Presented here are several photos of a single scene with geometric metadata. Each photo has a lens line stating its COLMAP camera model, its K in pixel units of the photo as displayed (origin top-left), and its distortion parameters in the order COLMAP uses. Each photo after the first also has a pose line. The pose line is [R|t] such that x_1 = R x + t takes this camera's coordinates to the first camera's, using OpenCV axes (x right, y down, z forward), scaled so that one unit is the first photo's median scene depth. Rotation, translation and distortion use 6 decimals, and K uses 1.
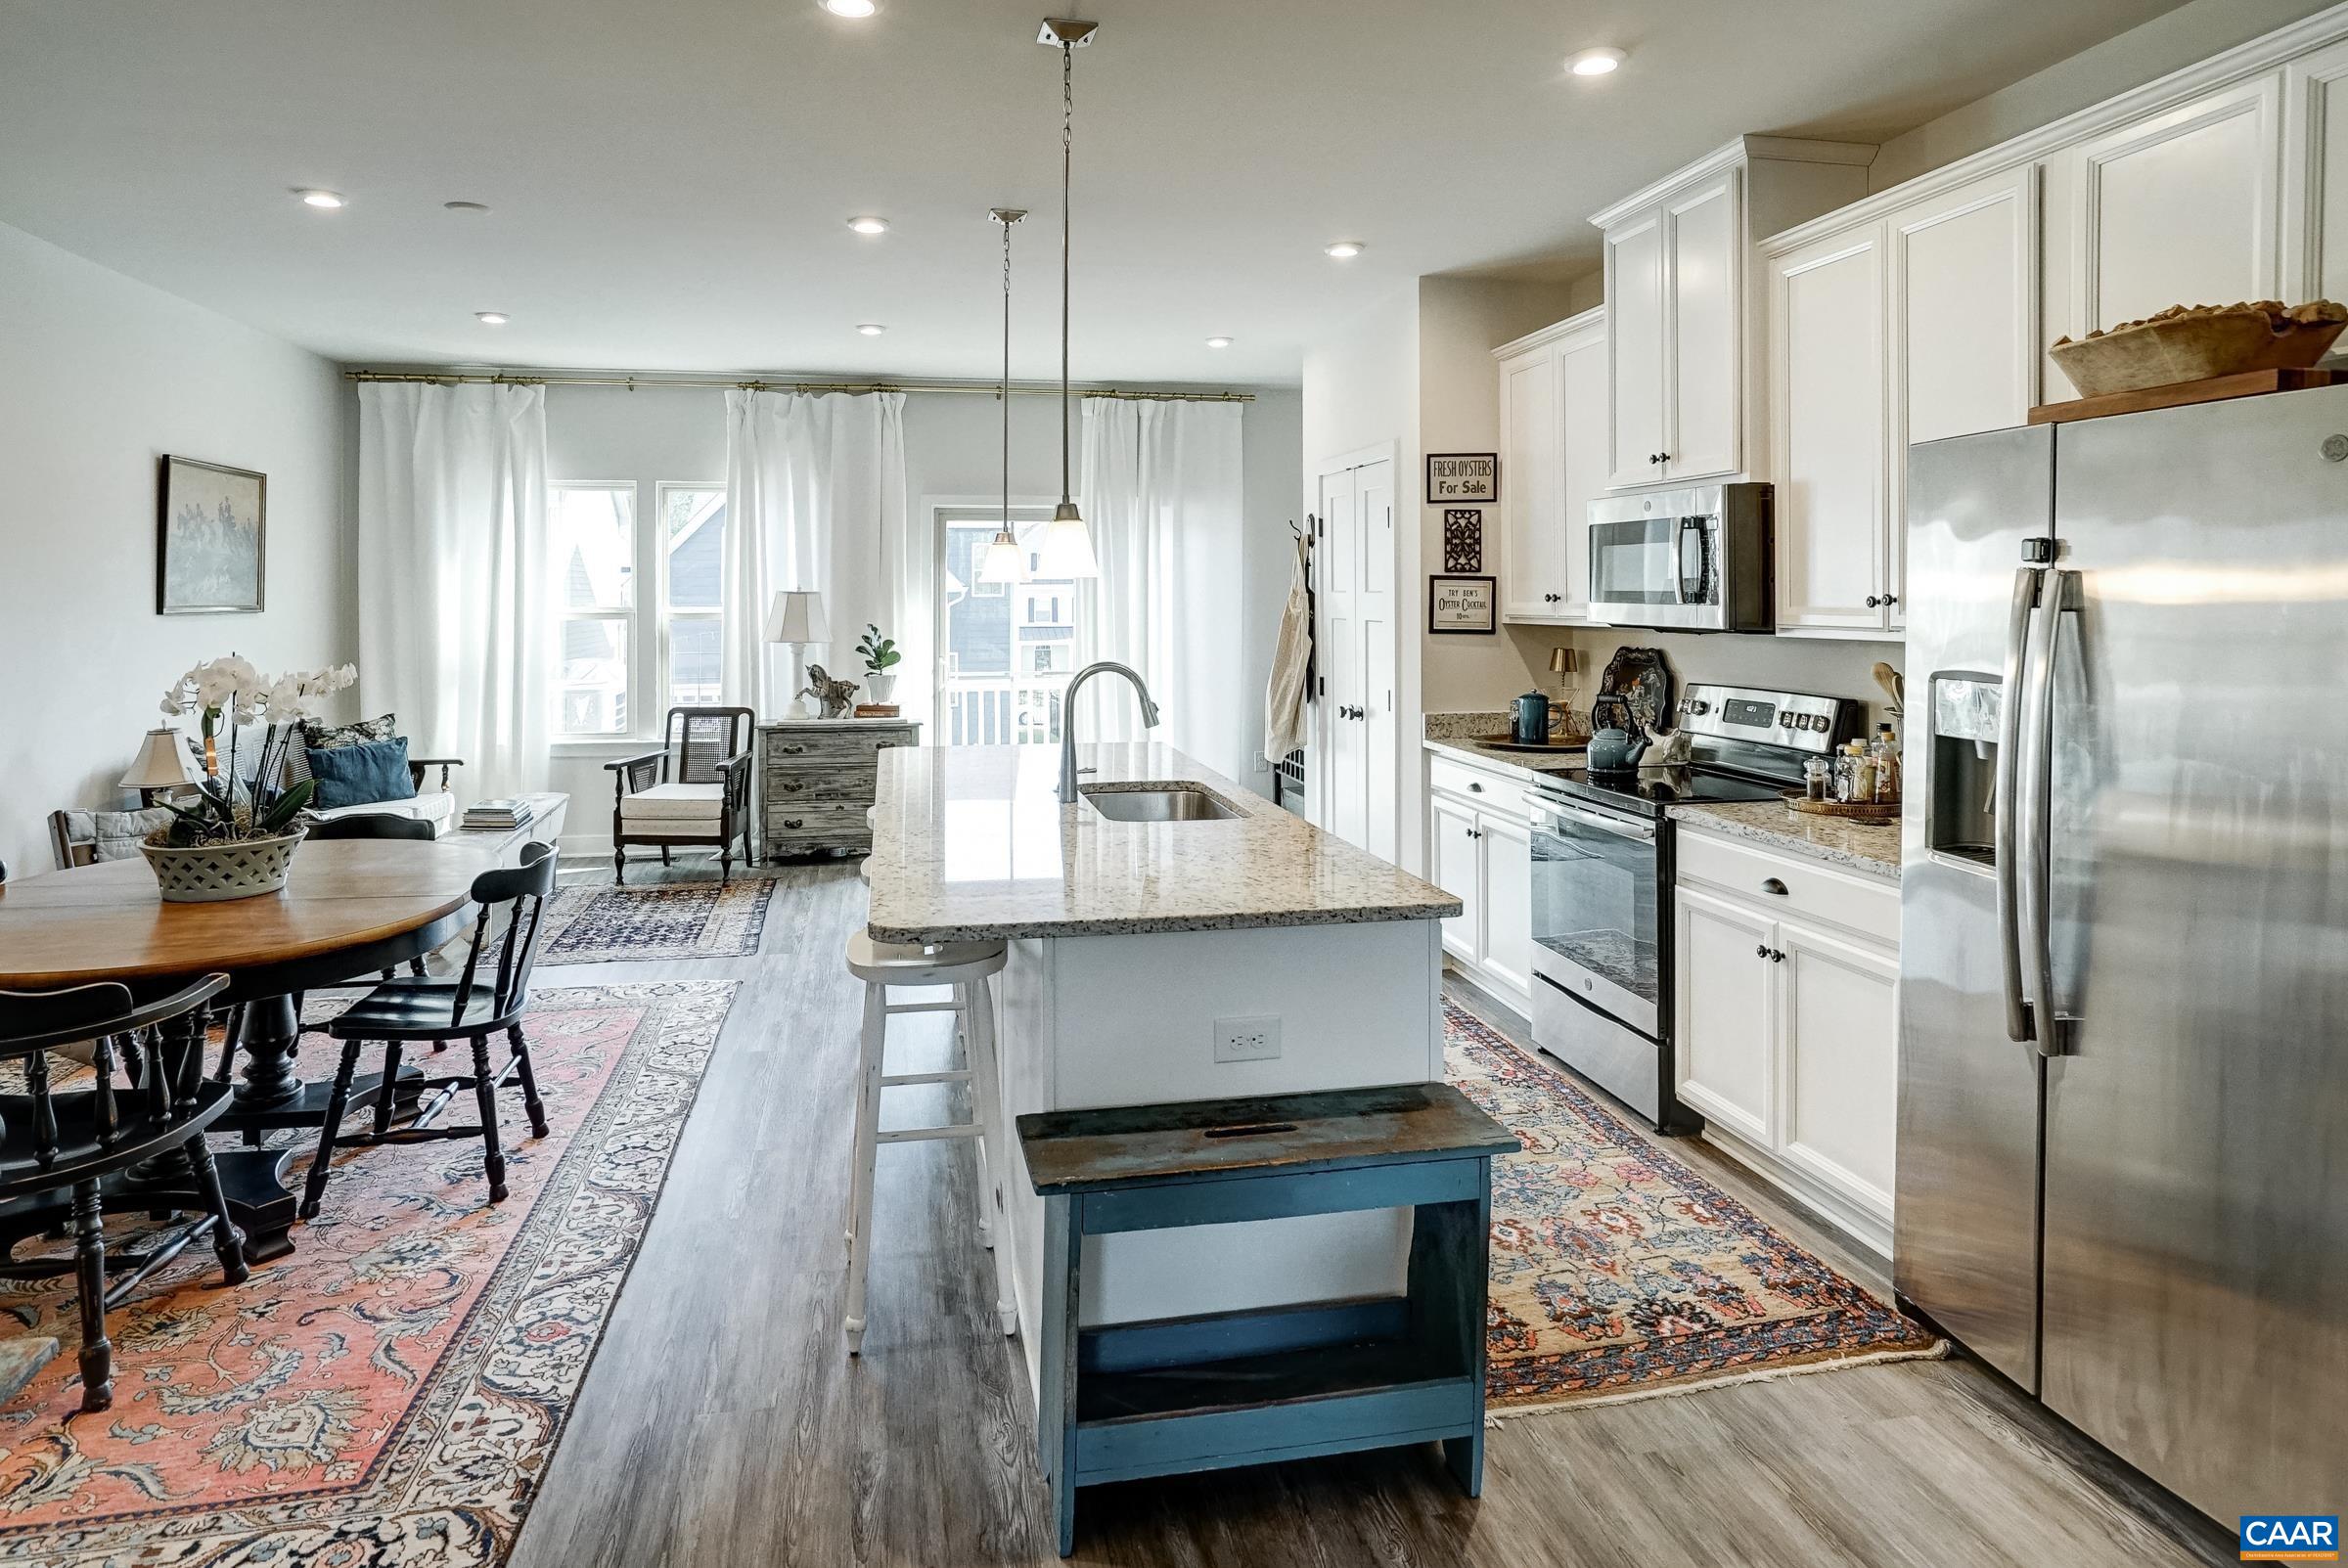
lens RADIAL K [[1338.2, 0, 1165.9], [0, 1338.2, 597.0], [0, 0, 1]] dist [-0.027653, 0.018976]
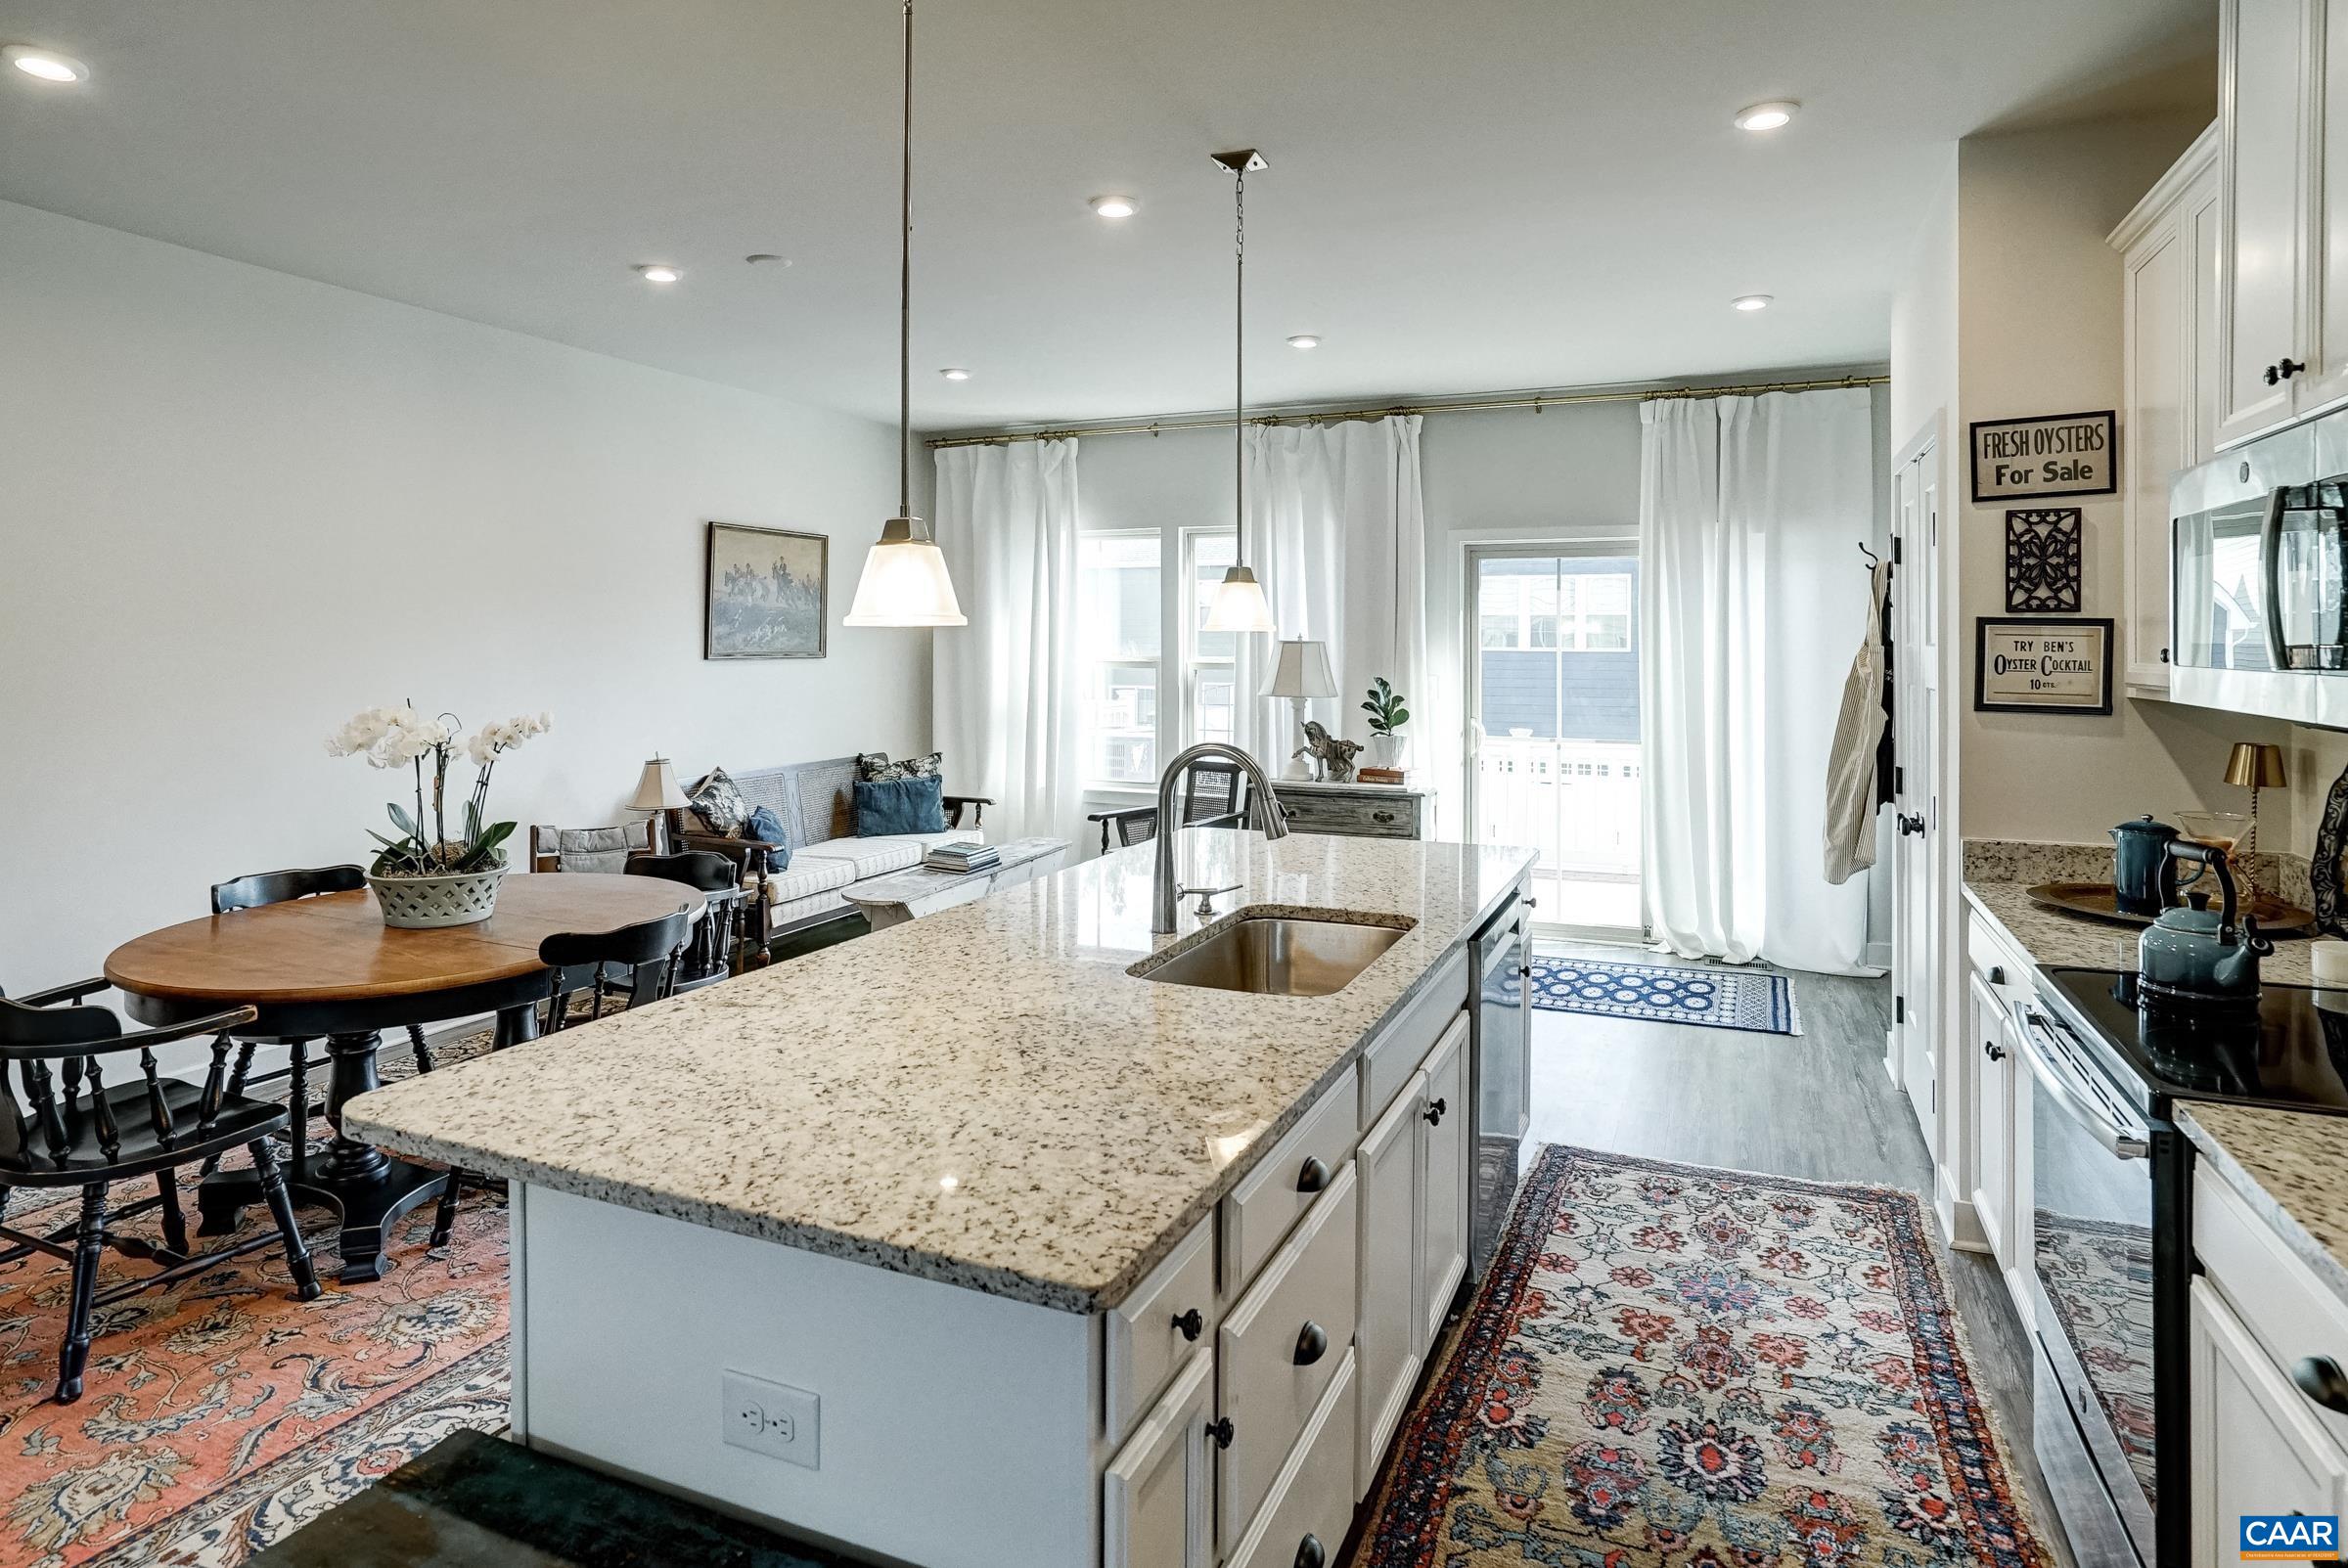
lens RADIAL K [[1338.2, 0, 1169.9], [0, 1338.2, 630.6], [0, 0, 1]] dist [-0.027653, 0.018976]
pose [[0.819905, -0.001787, -0.572496, 0.240778], [-0.003857, 0.999955, -0.008646, -0.003334], [0.572486, 0.009297, 0.819862, 0.274609]]
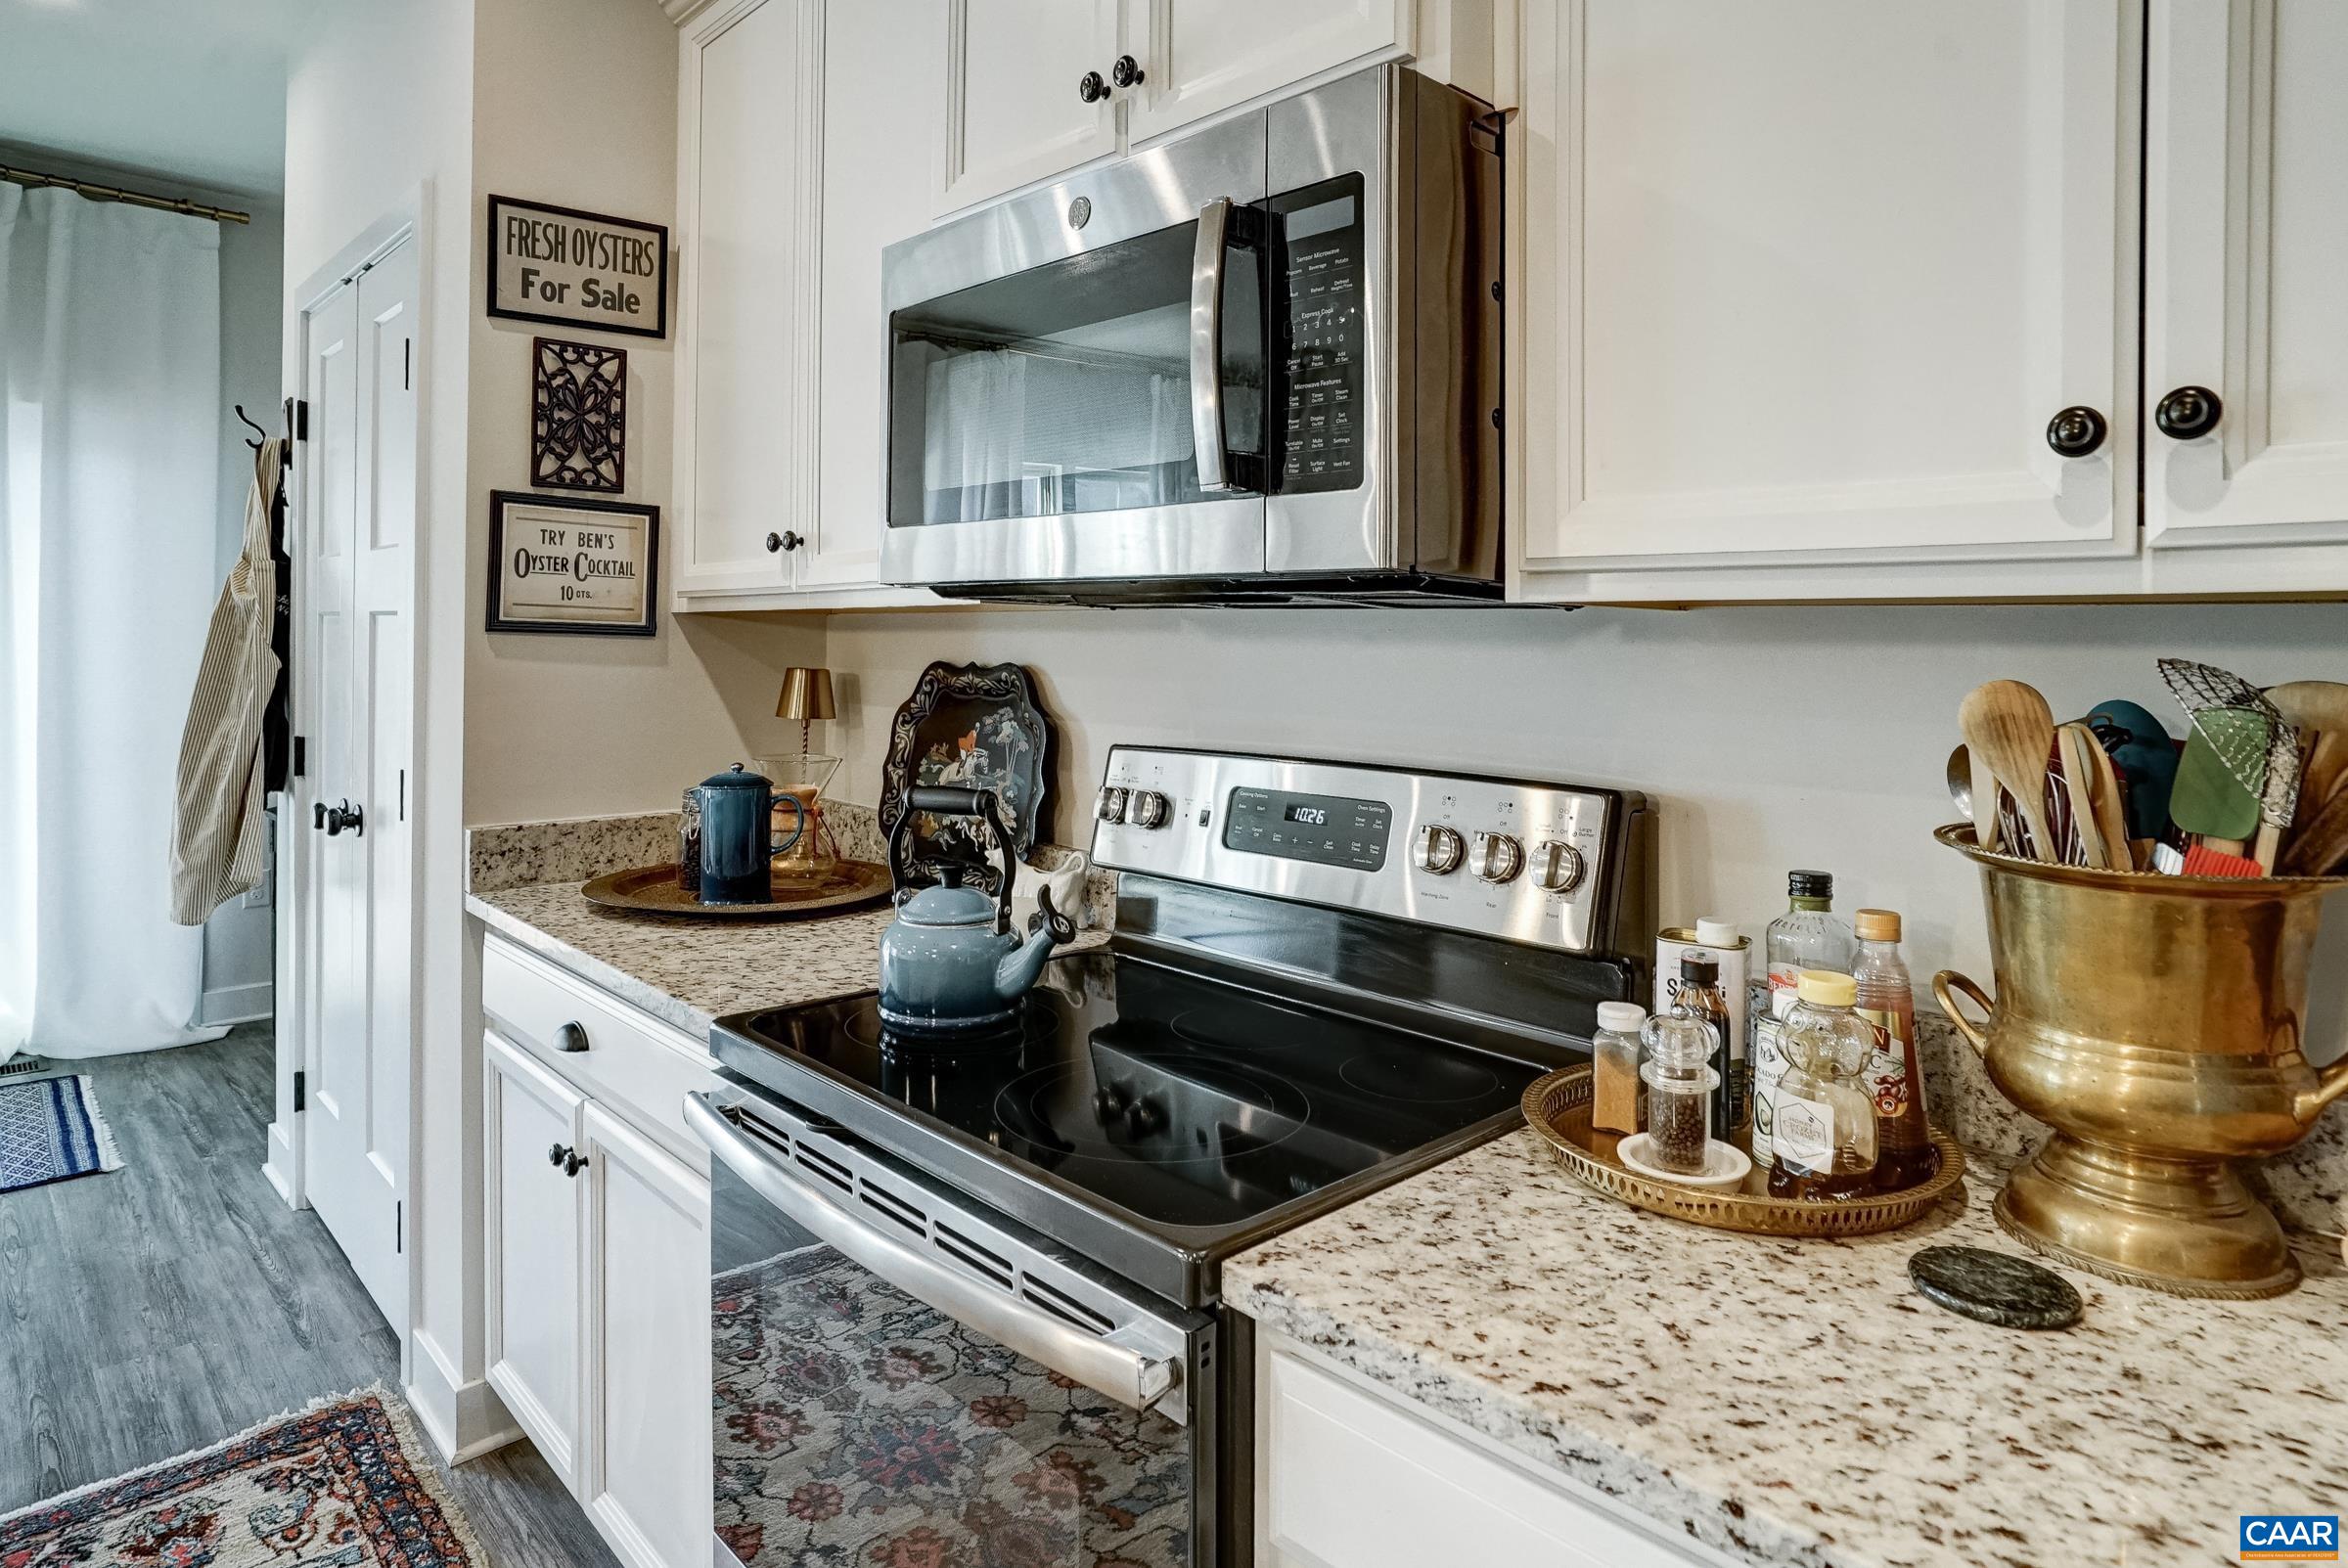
lens RADIAL K [[1338.2, 0, 1142.8], [0, 1338.2, 639.9], [0, 0, 1]] dist [-0.027653, 0.018976]
pose [[0.857363, 0.012691, 0.514555, 0.157622], [-0.013063, 0.999910, -0.002896, 0.027964], [-0.514546, -0.004239, 0.857452, 0.538427]]
